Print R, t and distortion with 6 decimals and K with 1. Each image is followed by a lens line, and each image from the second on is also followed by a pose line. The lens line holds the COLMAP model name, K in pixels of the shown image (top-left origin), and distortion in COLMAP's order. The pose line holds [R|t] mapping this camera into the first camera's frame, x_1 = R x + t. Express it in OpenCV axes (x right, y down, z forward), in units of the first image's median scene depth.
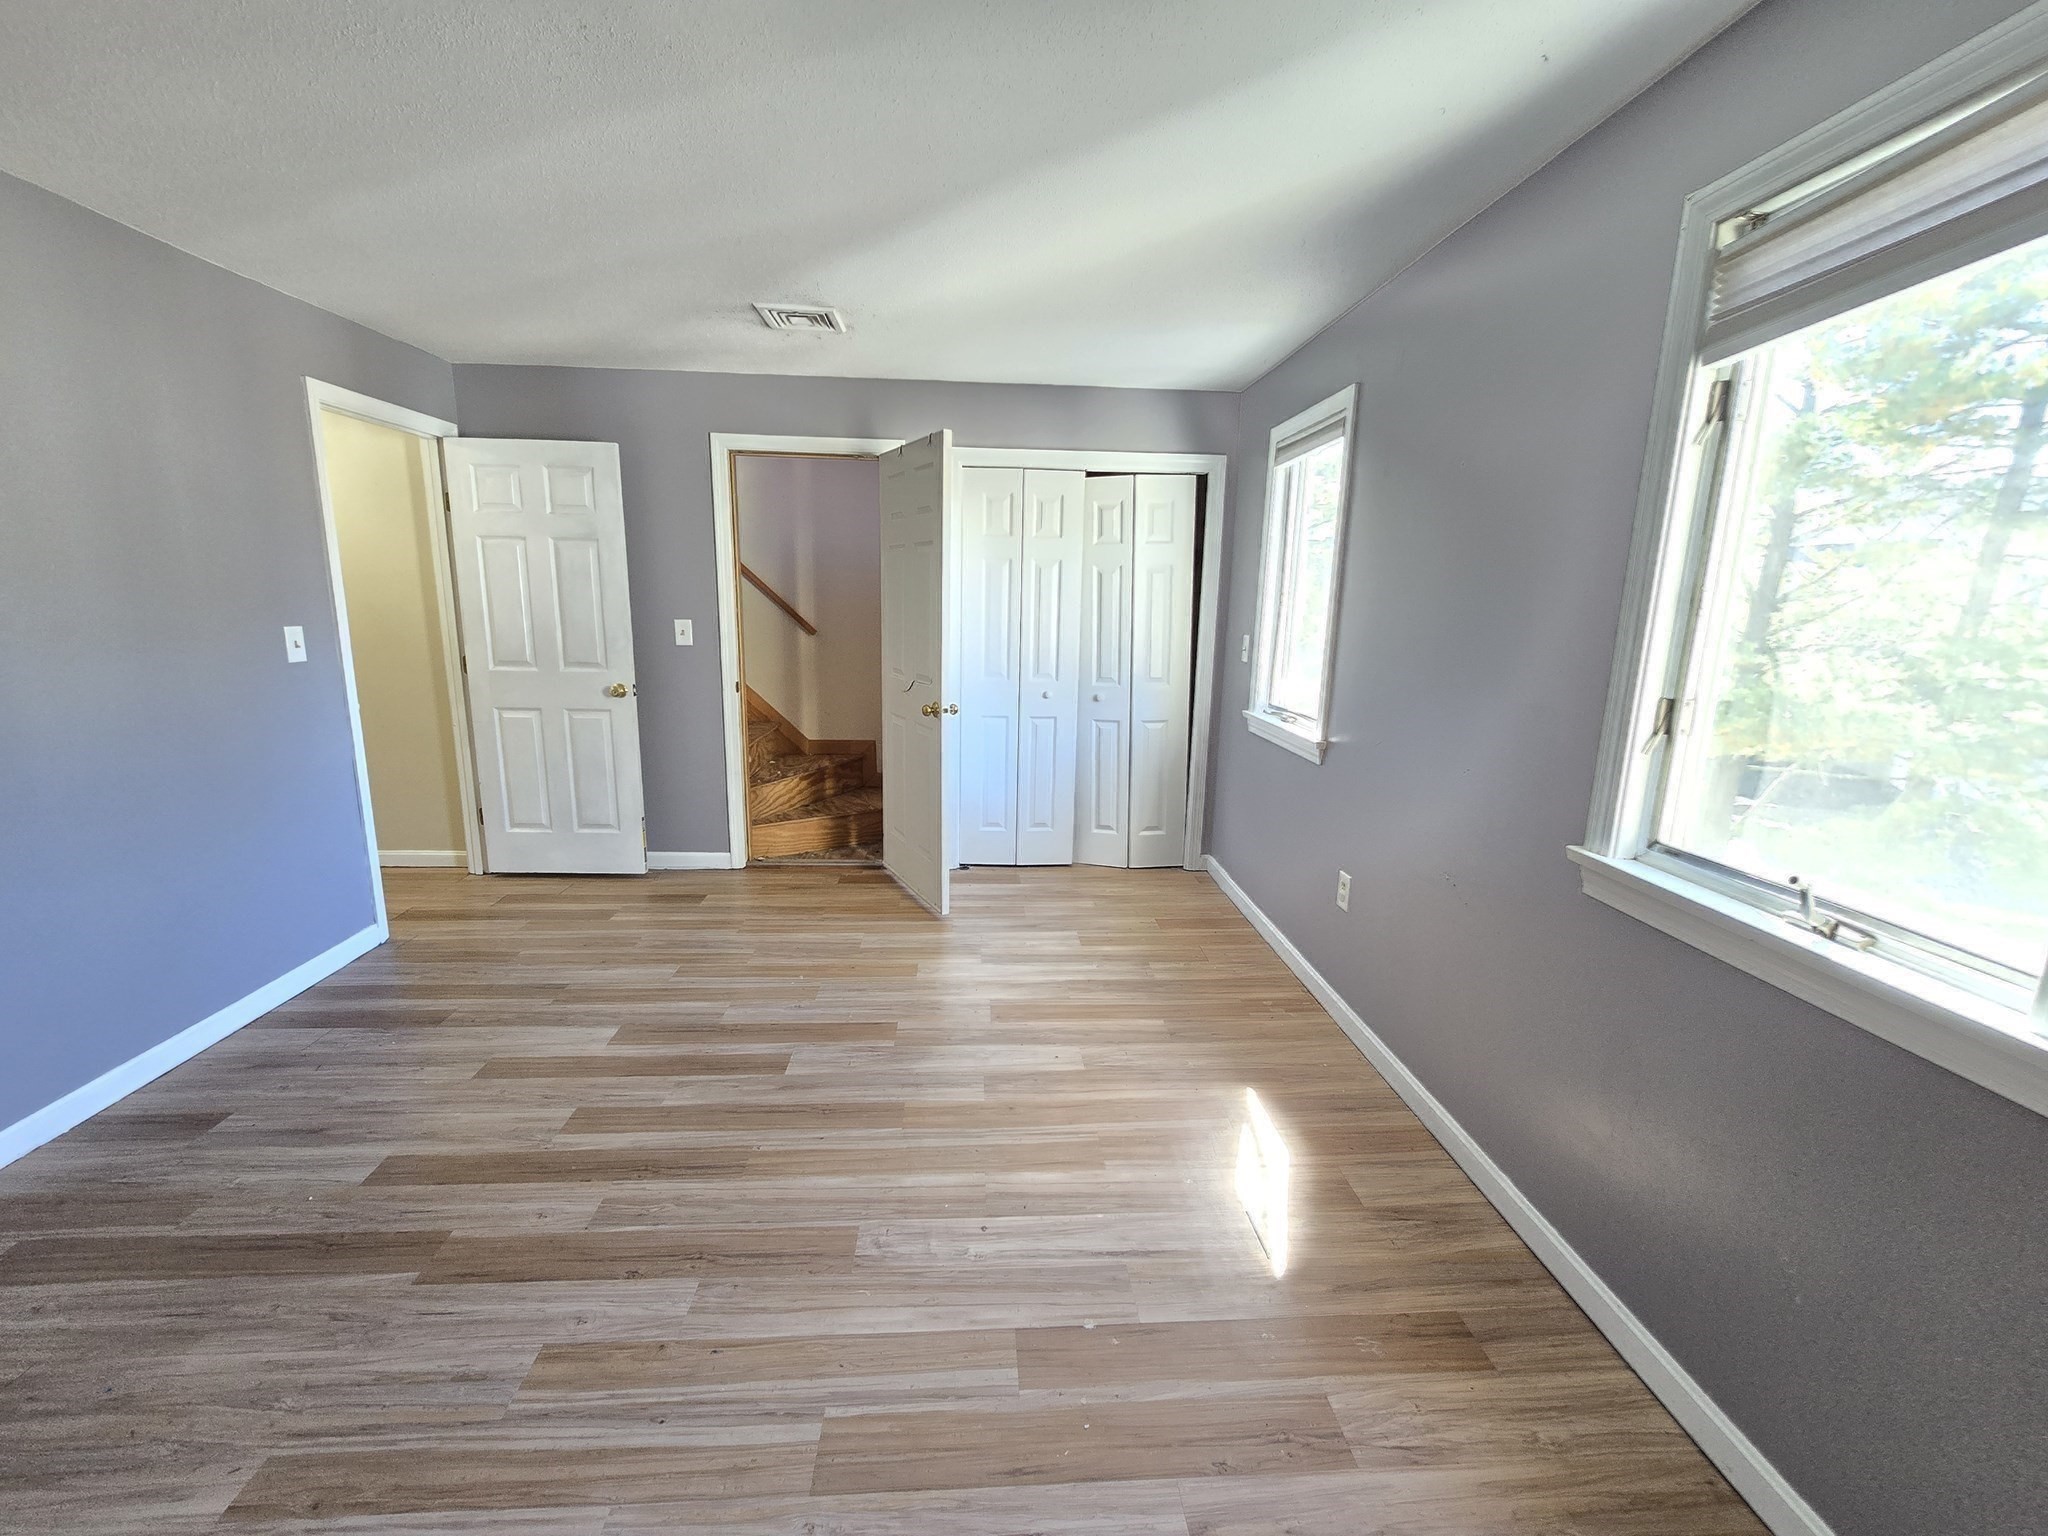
lens RADIAL K [[837.2, 0, 1025.1], [0, 837.2, 766.6], [0, 0, 1]] dist [-0.003778, 0.001584]
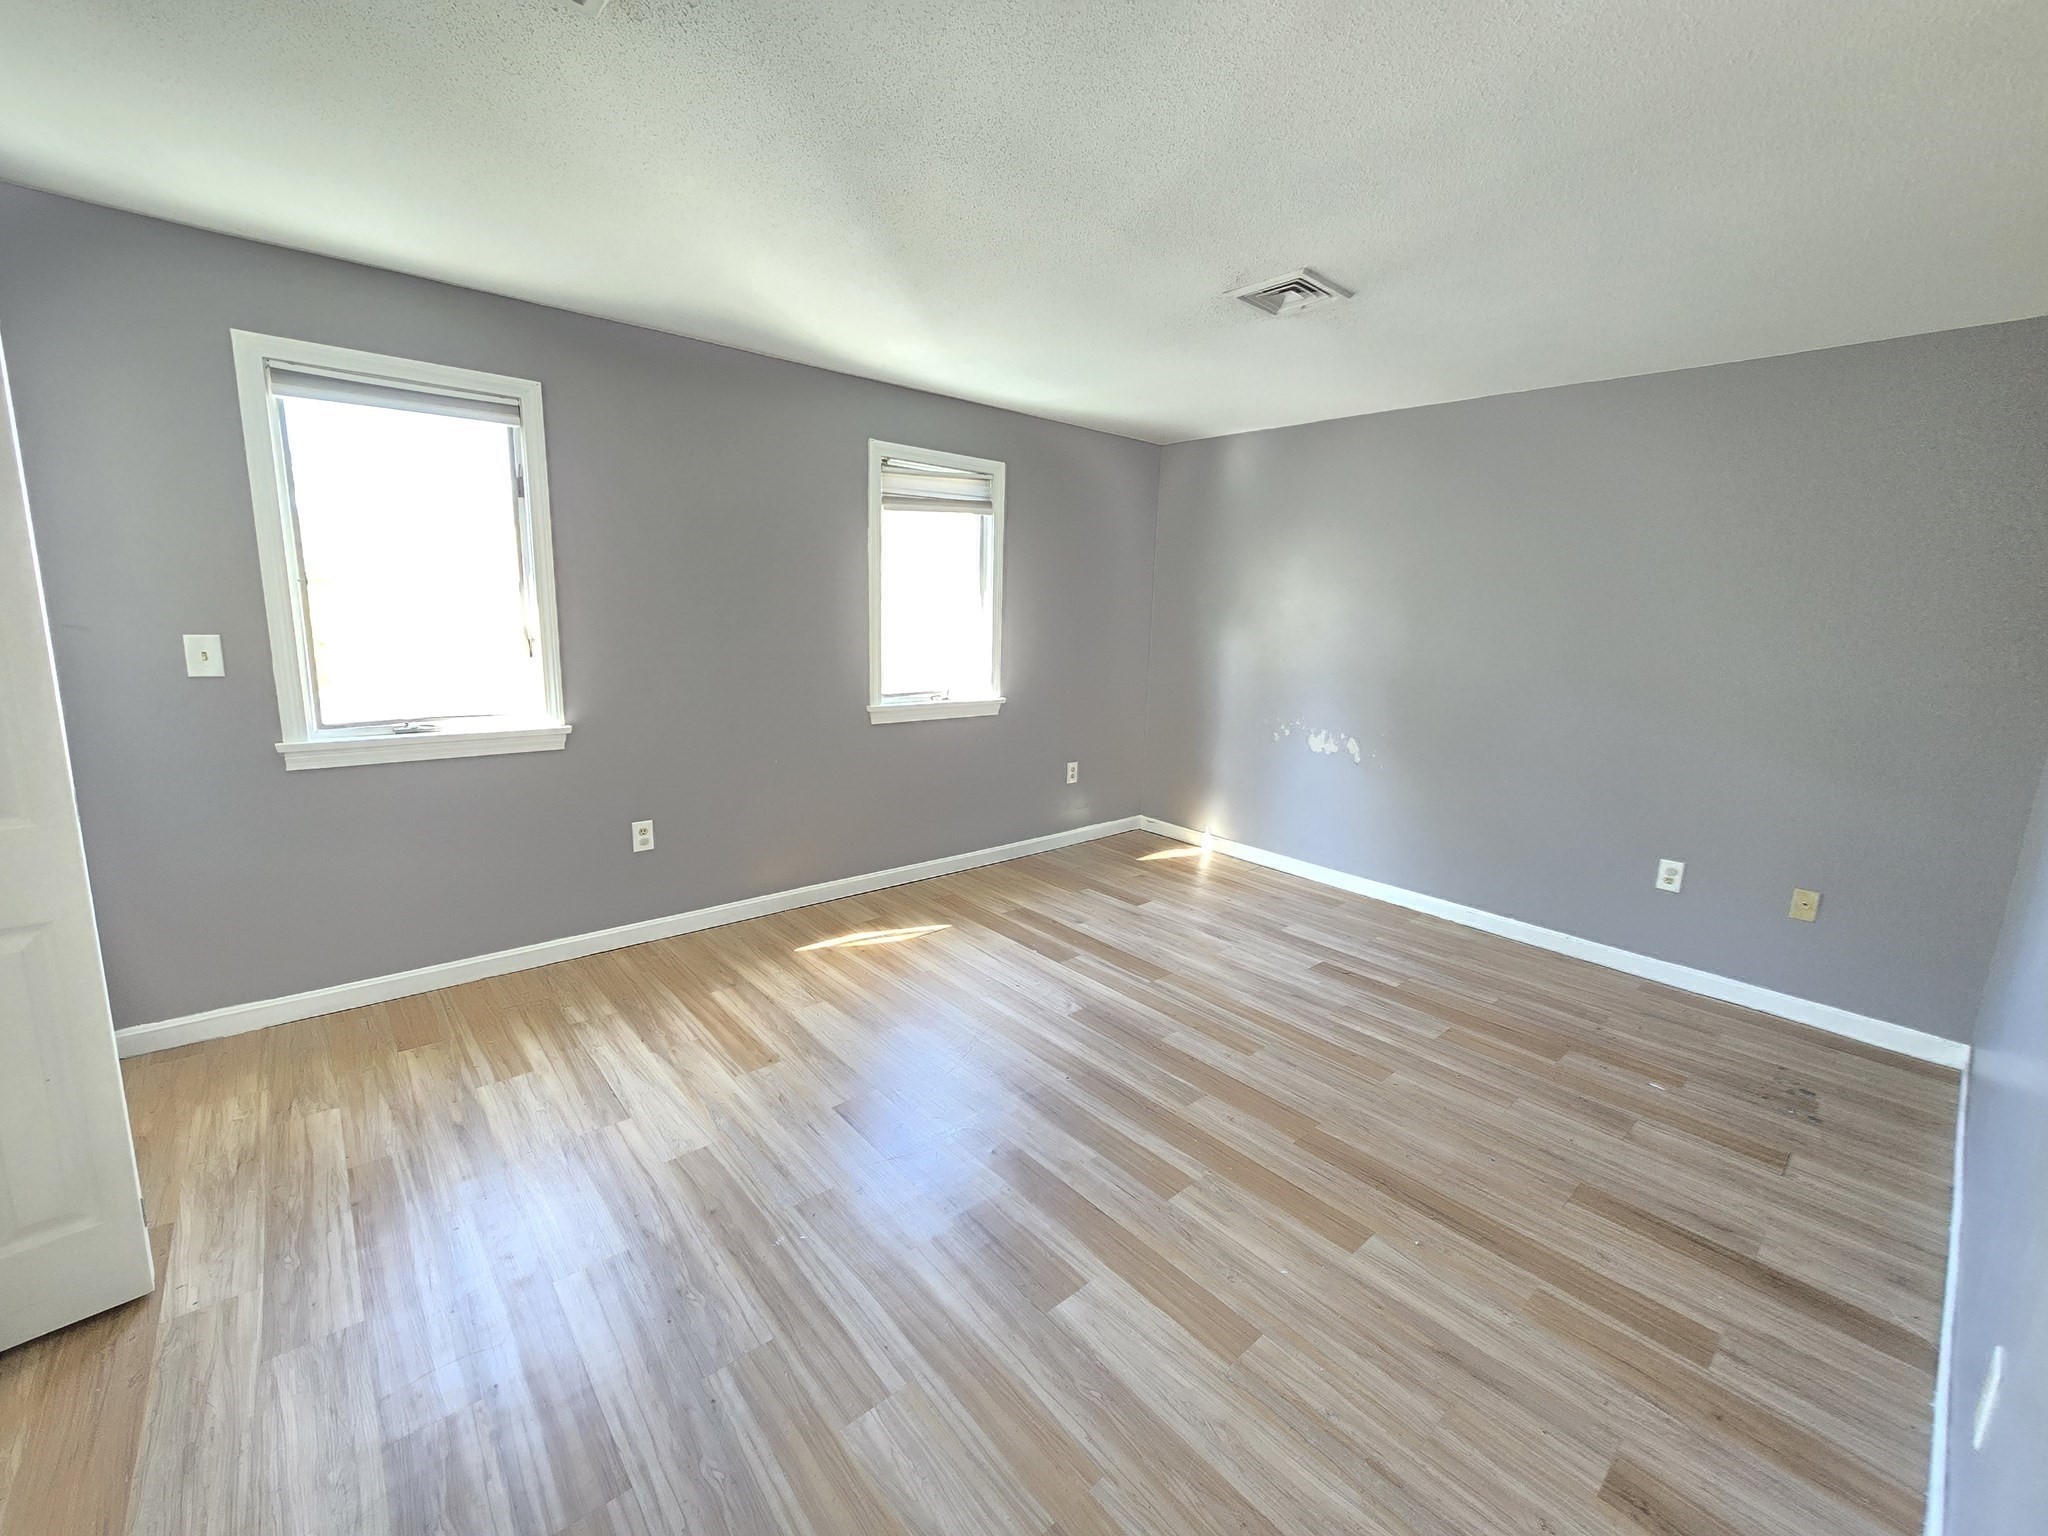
lens RADIAL K [[837.2, 0, 1024.0], [0, 837.2, 759.0], [0, 0, 1]] dist [-0.003778, 0.001584]
pose [[-0.608427, -0.179904, 0.772950, -1.173938], [0.117500, 0.942812, 0.311929, -0.360468], [-0.784864, 0.280607, -0.552493, 1.663093]]
